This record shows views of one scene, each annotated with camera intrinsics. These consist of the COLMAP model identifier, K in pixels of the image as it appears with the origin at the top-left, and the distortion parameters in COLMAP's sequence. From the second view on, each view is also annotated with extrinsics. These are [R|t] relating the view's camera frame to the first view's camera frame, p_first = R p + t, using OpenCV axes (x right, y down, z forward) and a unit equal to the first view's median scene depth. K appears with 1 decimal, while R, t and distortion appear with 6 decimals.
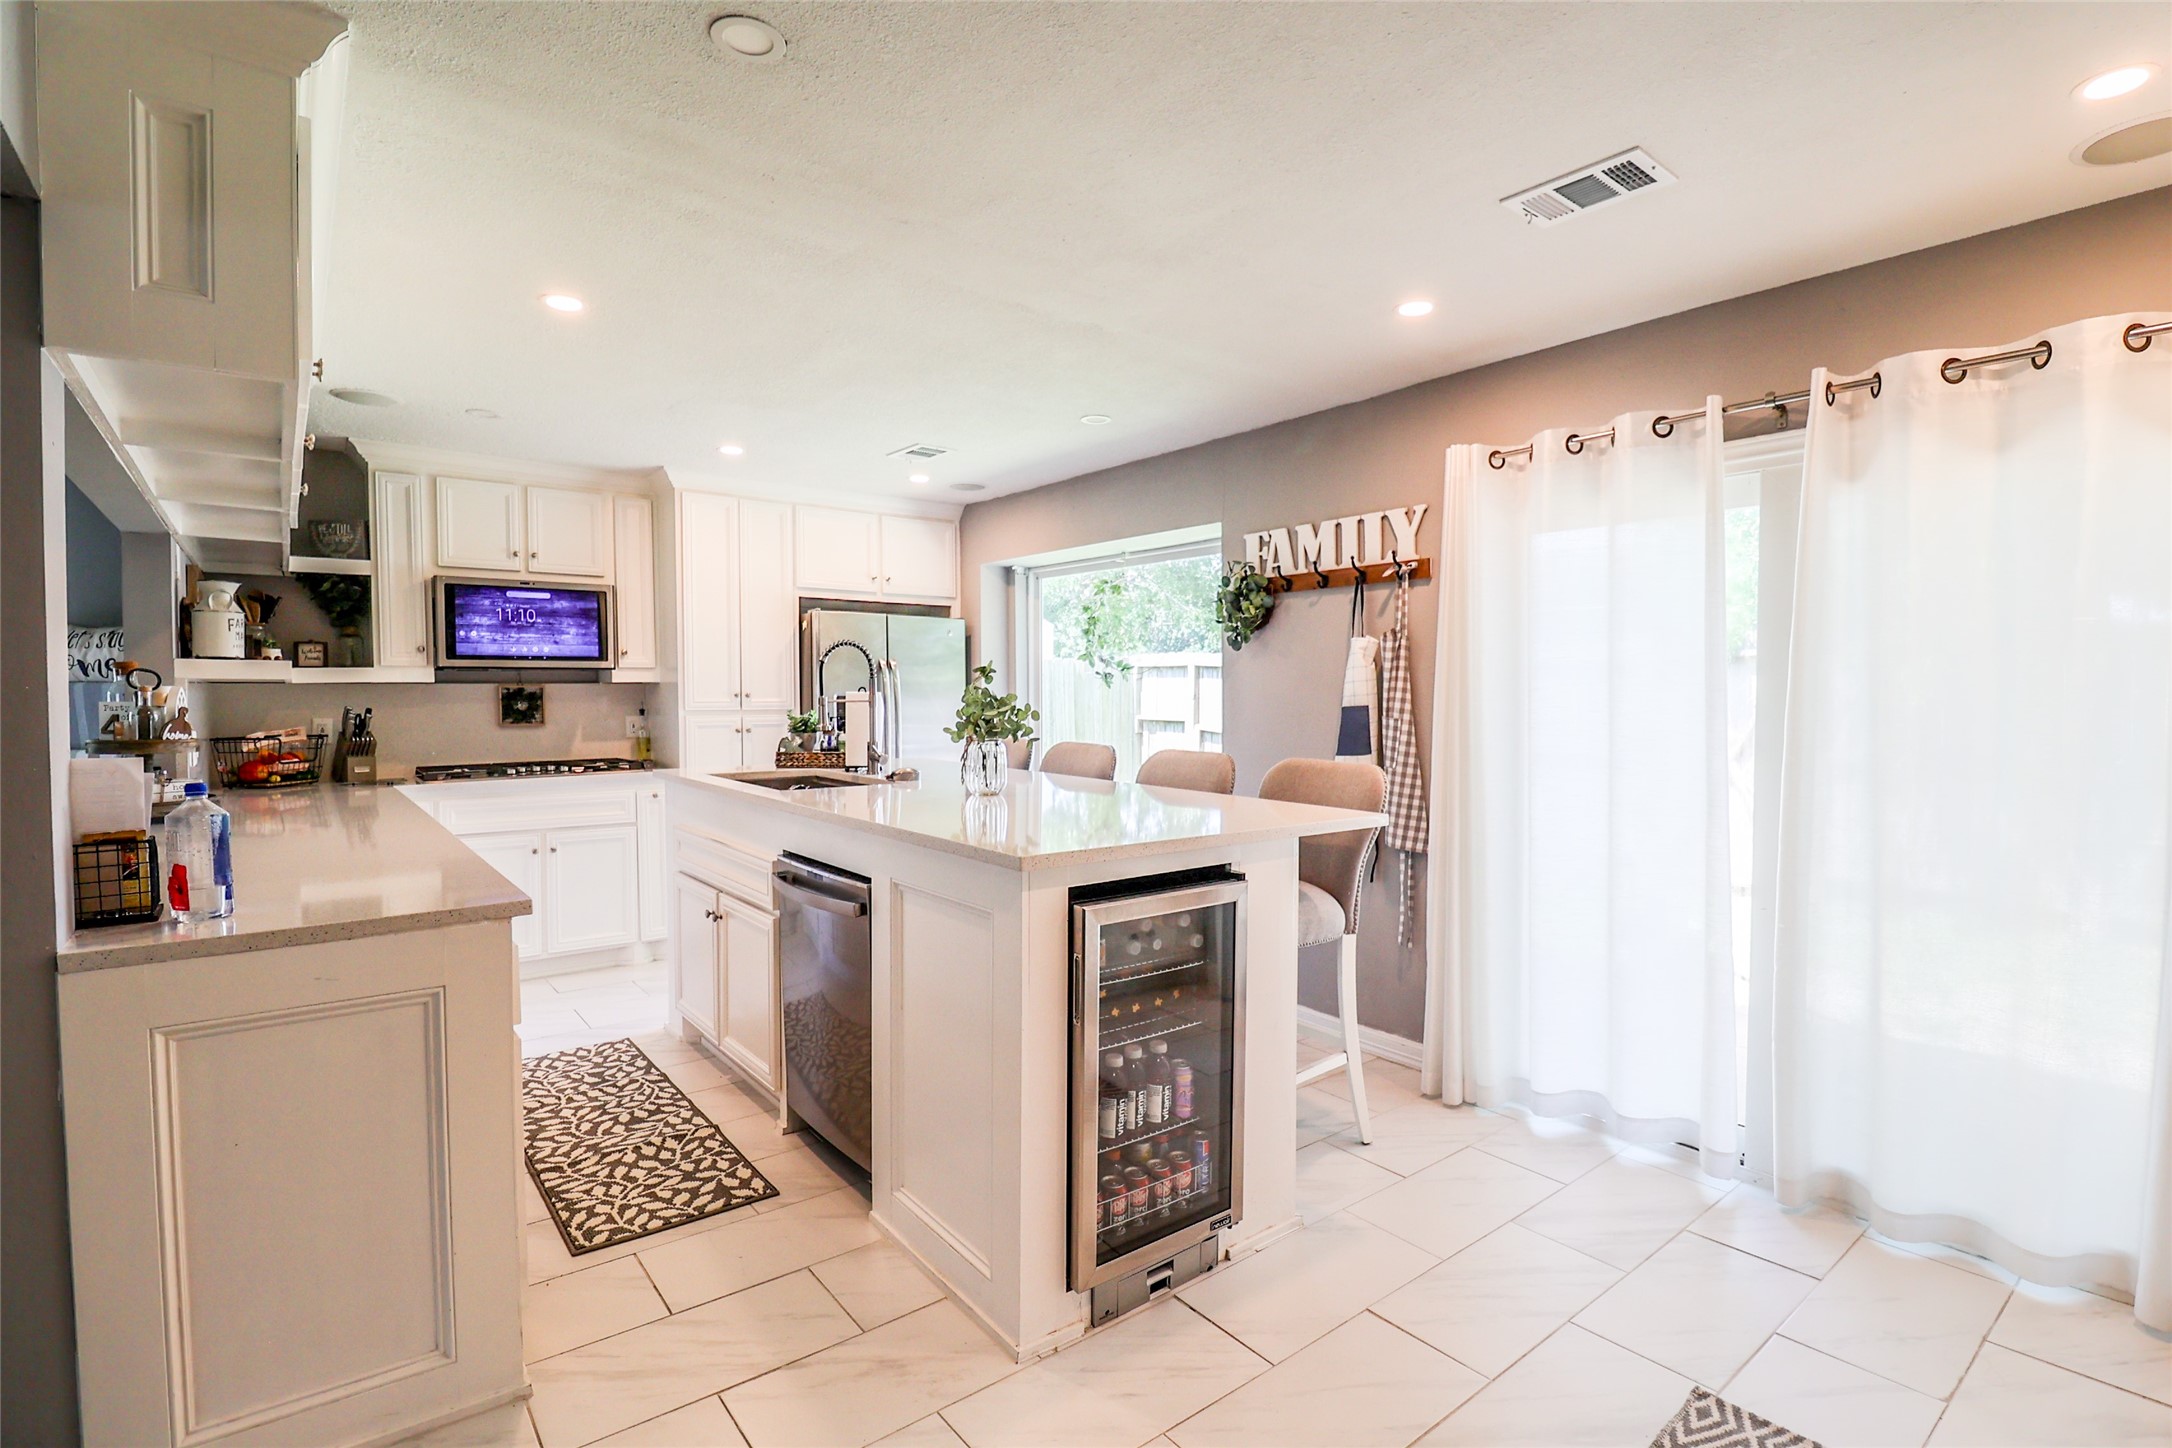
lens RADIAL K [[1012.7, 0, 1097.5], [0, 1012.7, 727.6], [0, 0, 1]] dist [0.006543, -0.015557]
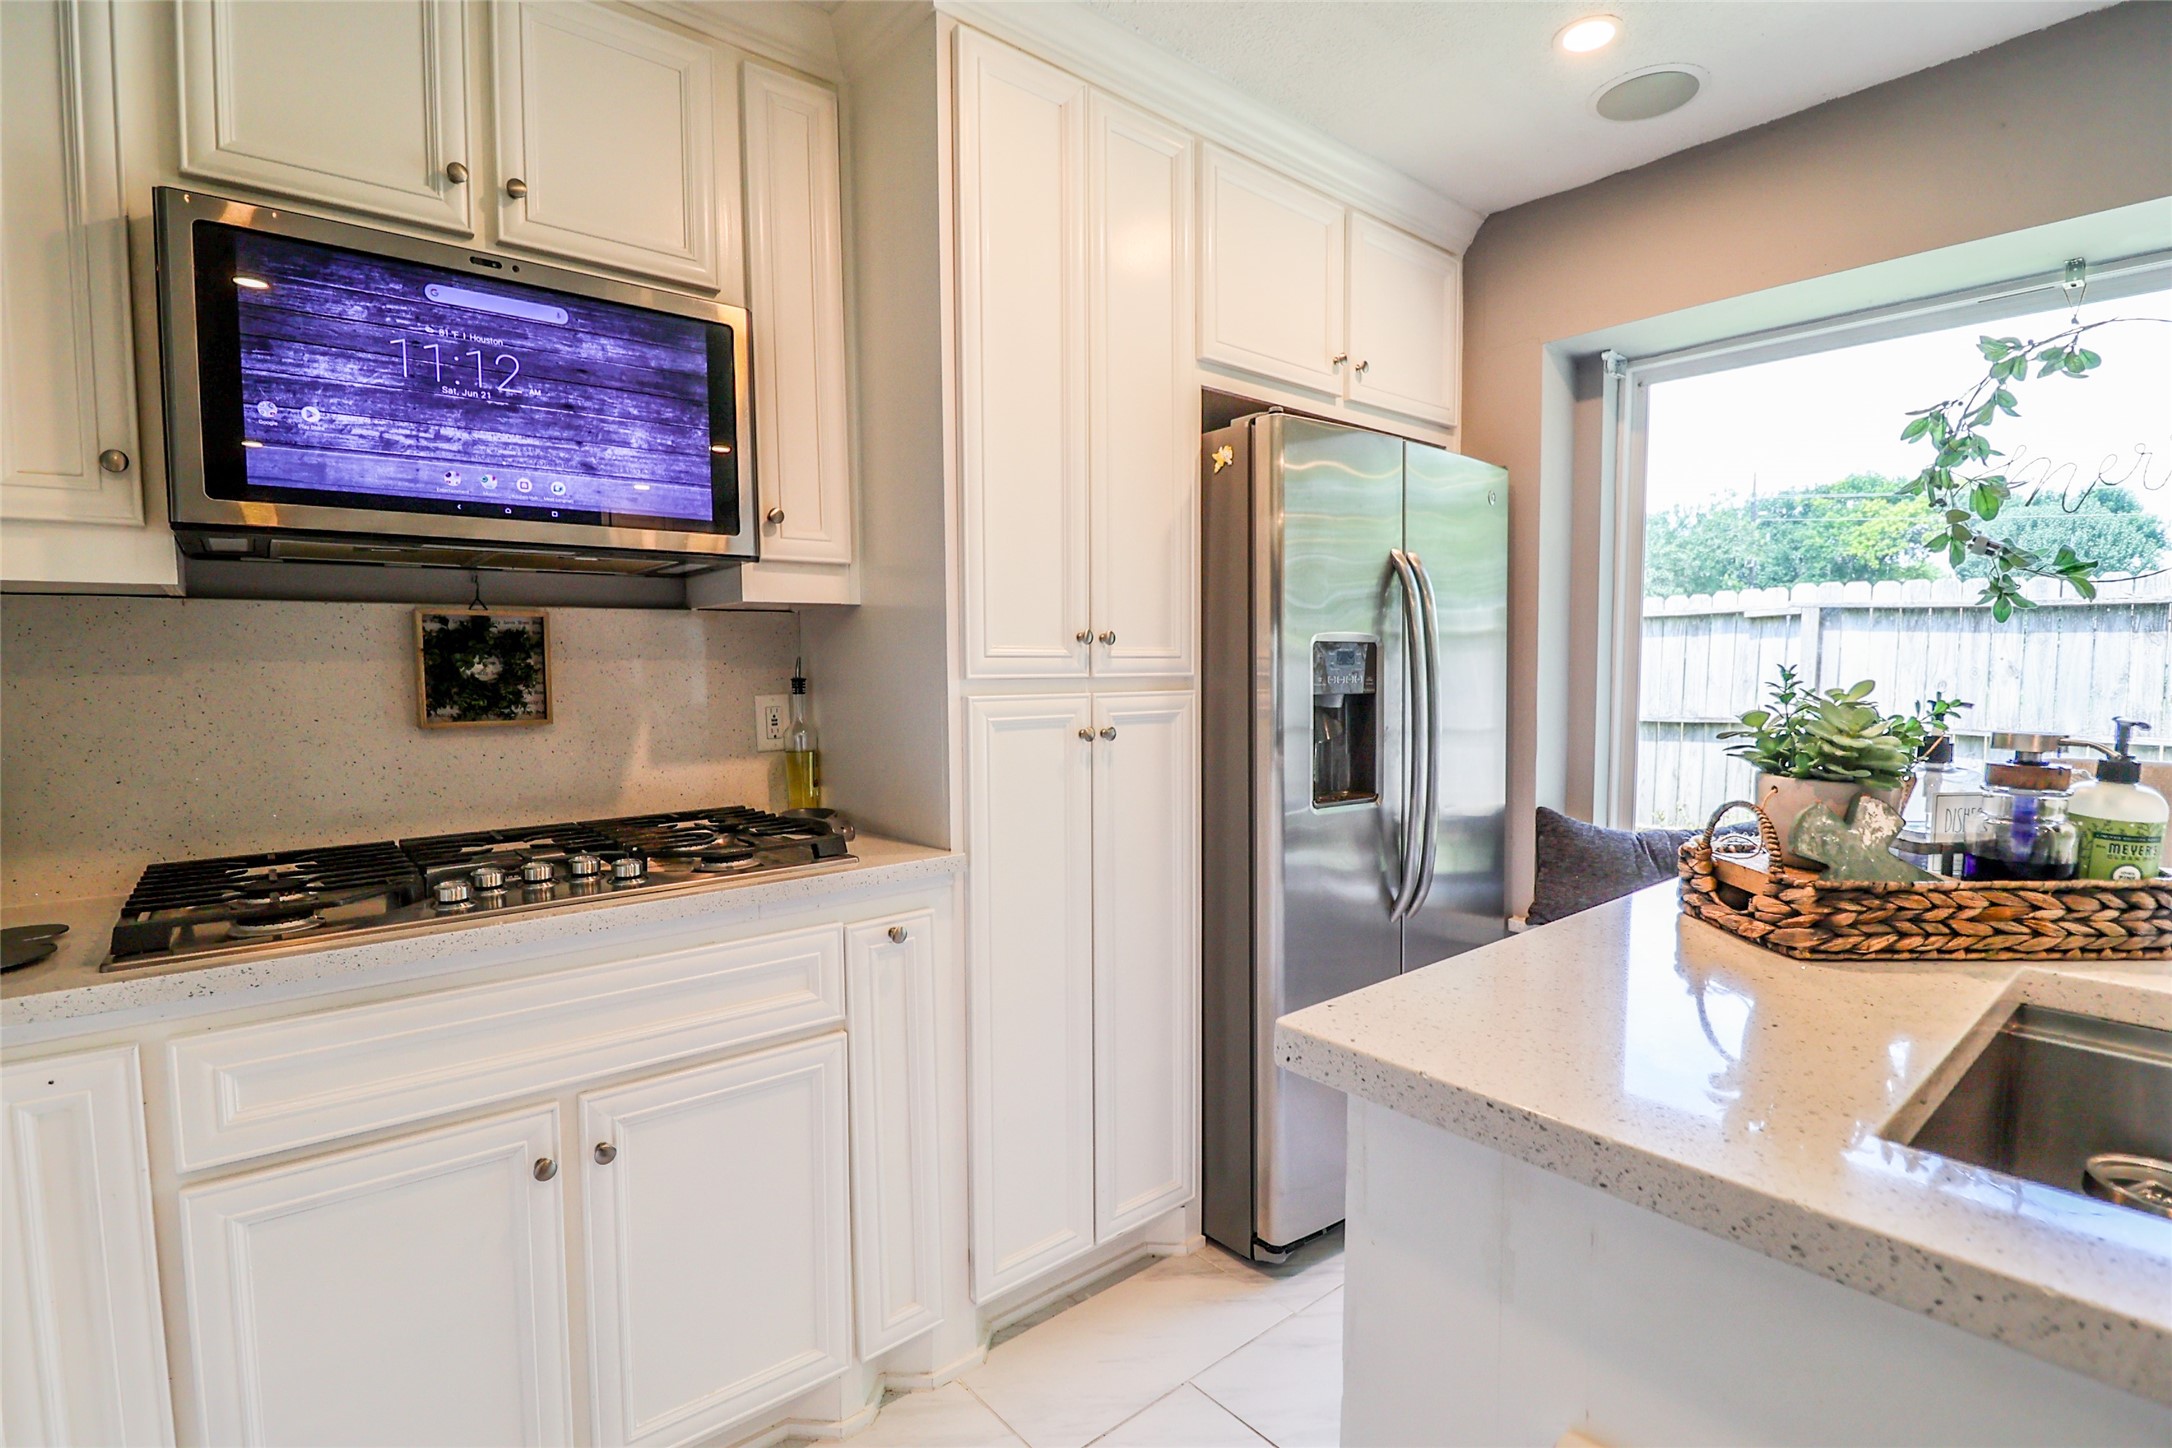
lens RADIAL K [[1012.7, 0, 1097.5], [0, 1012.7, 727.6], [0, 0, 1]] dist [0.006543, -0.015557]
pose [[0.999571, -0.006510, 0.028543, -0.396345], [0.005704, 0.999585, 0.028245, -0.010696], [-0.028715, -0.028070, 0.999193, 0.696132]]
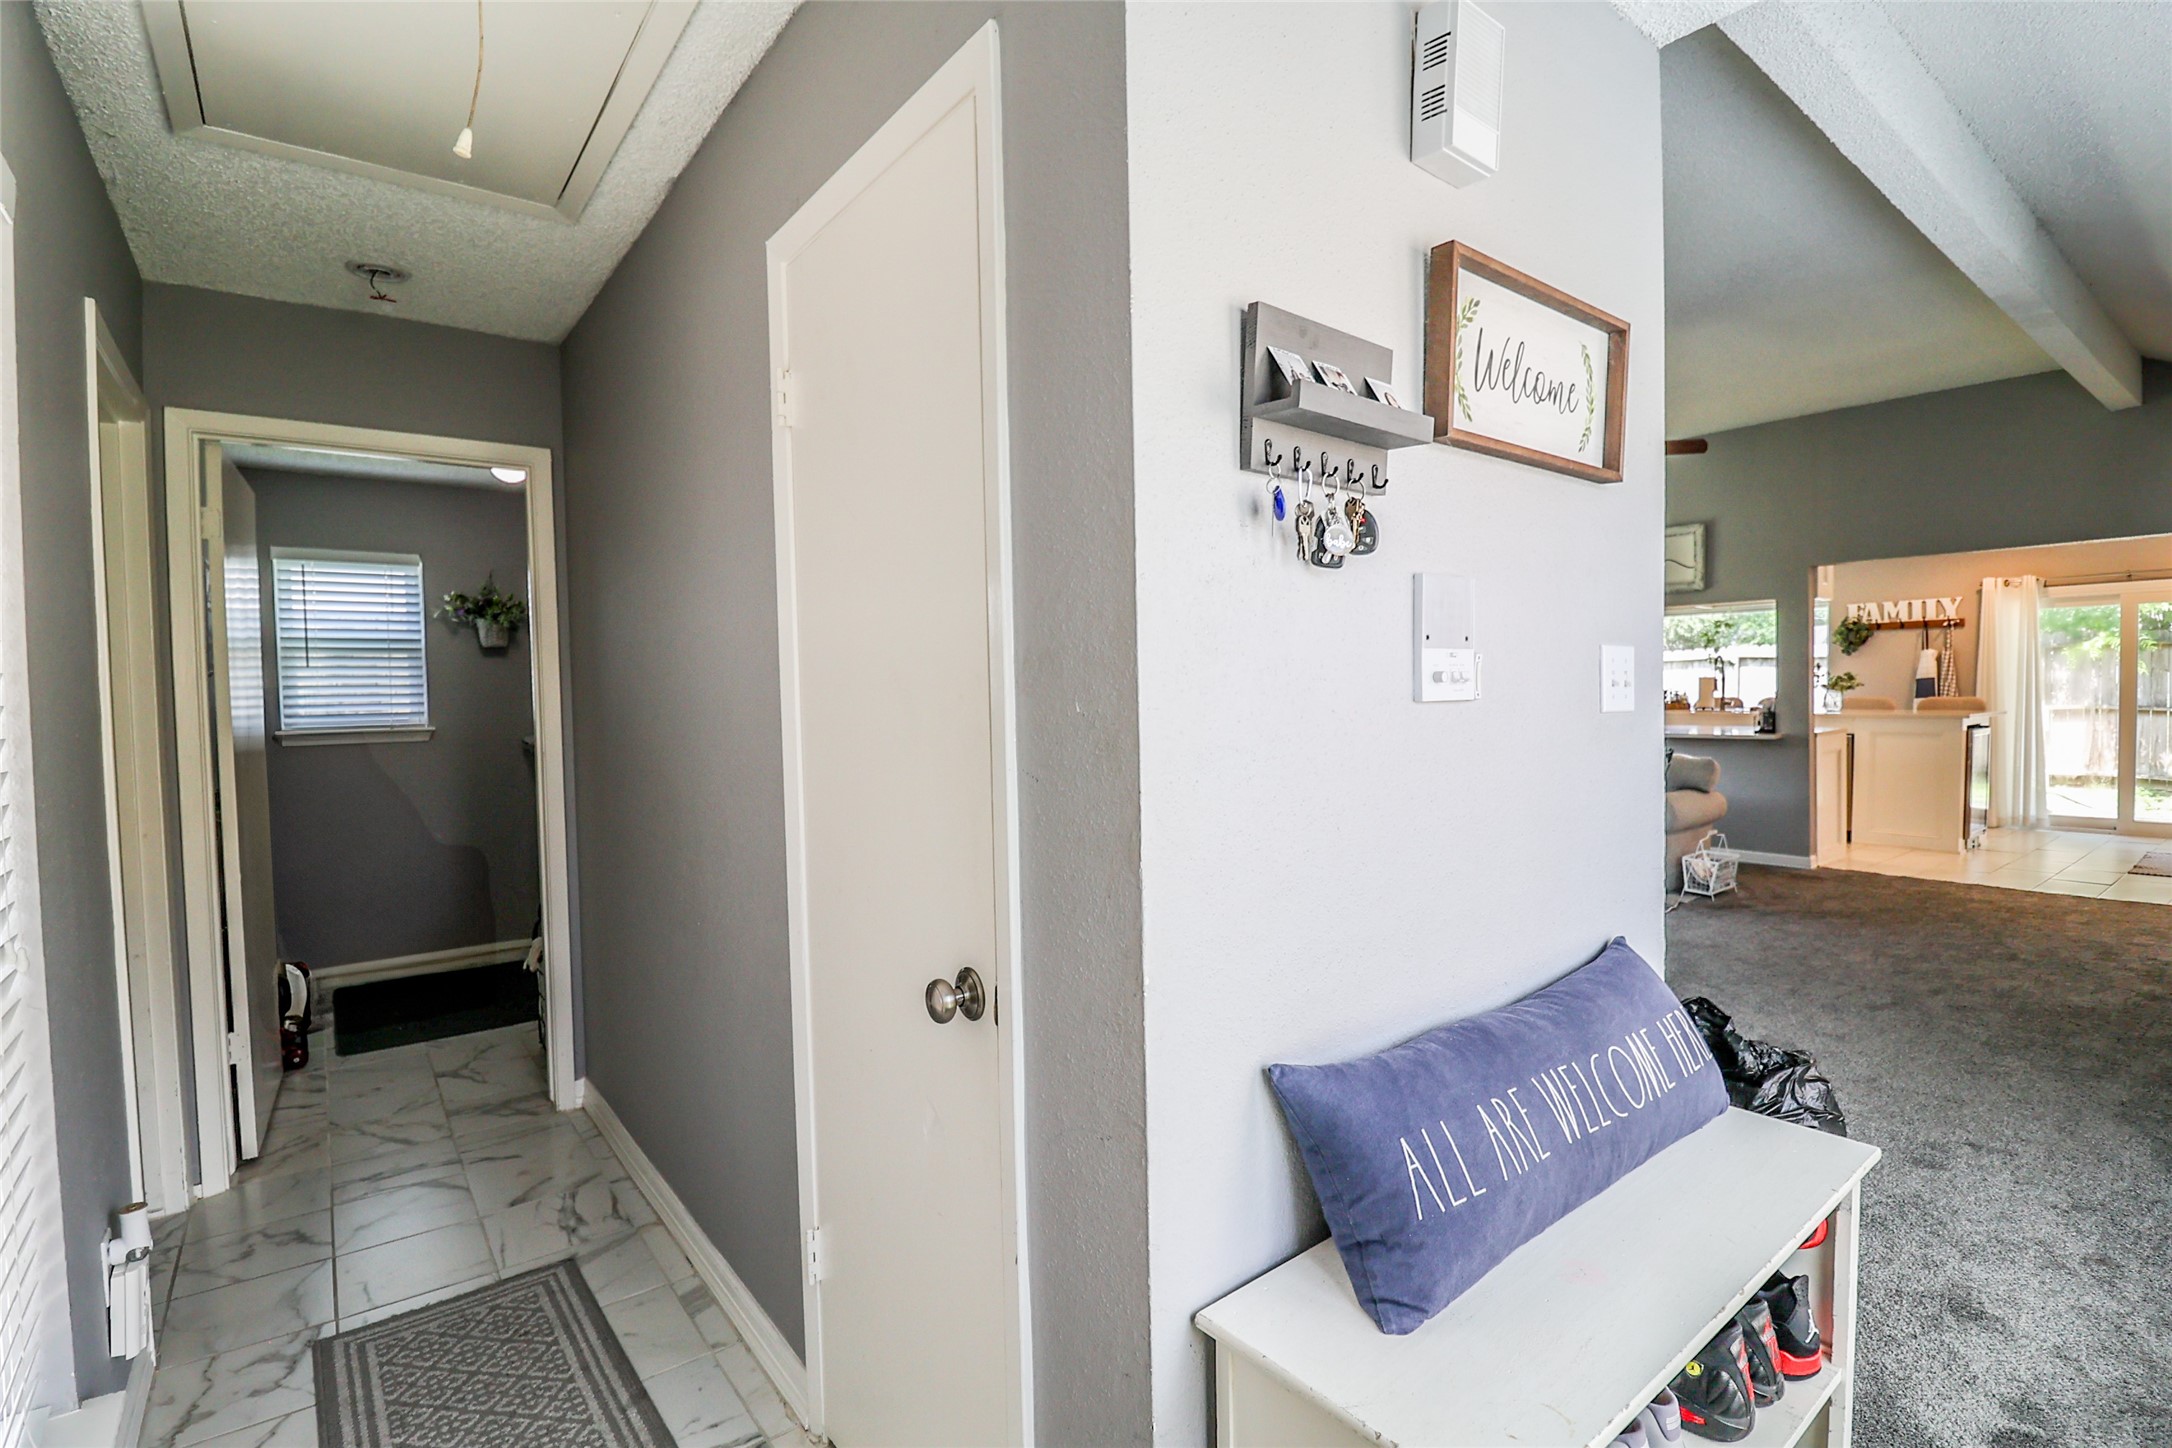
lens RADIAL K [[1012.7, 0, 1097.5], [0, 1012.7, 727.6], [0, 0, 1]] dist [0.006543, -0.015557]
pose [[0.999708, -0.020816, -0.012286, -1.357130], [0.020867, 0.999774, 0.003966, 0.038274], [0.012201, -0.004221, 0.999917, -1.159000]]
